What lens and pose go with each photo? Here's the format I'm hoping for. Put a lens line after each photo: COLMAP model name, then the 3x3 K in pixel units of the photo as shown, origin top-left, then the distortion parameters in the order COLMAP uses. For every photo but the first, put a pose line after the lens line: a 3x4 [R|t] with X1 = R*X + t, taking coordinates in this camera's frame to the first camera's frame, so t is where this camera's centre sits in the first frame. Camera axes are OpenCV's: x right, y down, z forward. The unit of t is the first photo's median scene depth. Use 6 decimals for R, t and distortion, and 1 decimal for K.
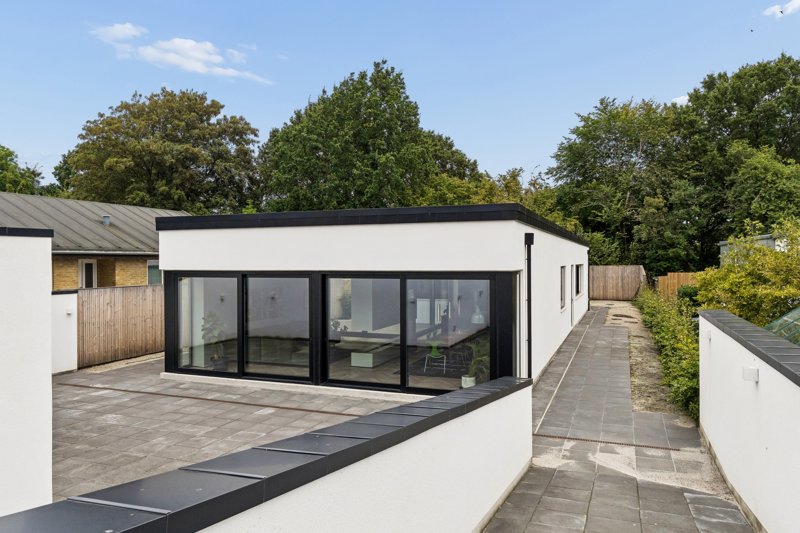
lens RADIAL K [[753.3, 0, 400.0], [0, 753.3, 266.5], [0, 0, 1]] dist [-0.000468, 0.003718]
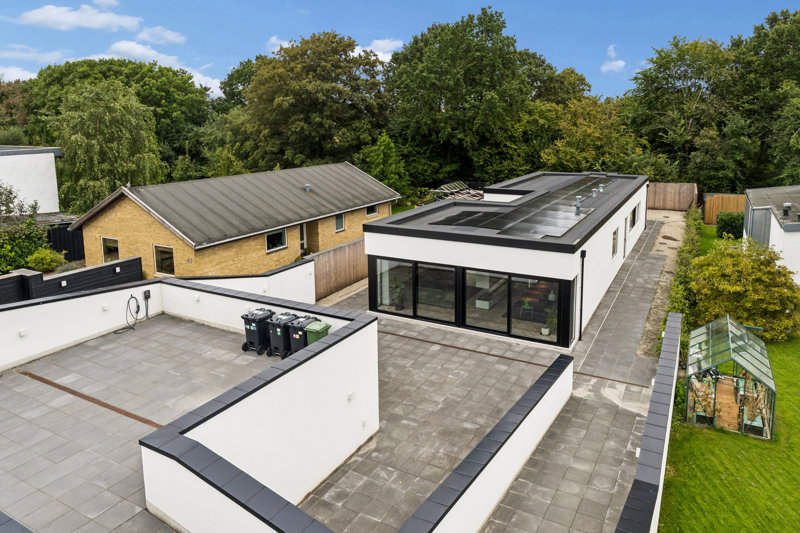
lens RADIAL K [[660.2, 0, 400.0], [0, 660.2, 266.5], [0, 0, 1]] dist [0.000791, 0.004294]
pose [[0.989964, 0.012912, -0.140729, -0.009898], [0.015832, 0.979415, 0.201233, -0.096631], [0.140430, -0.201442, 0.969382, -0.163882]]
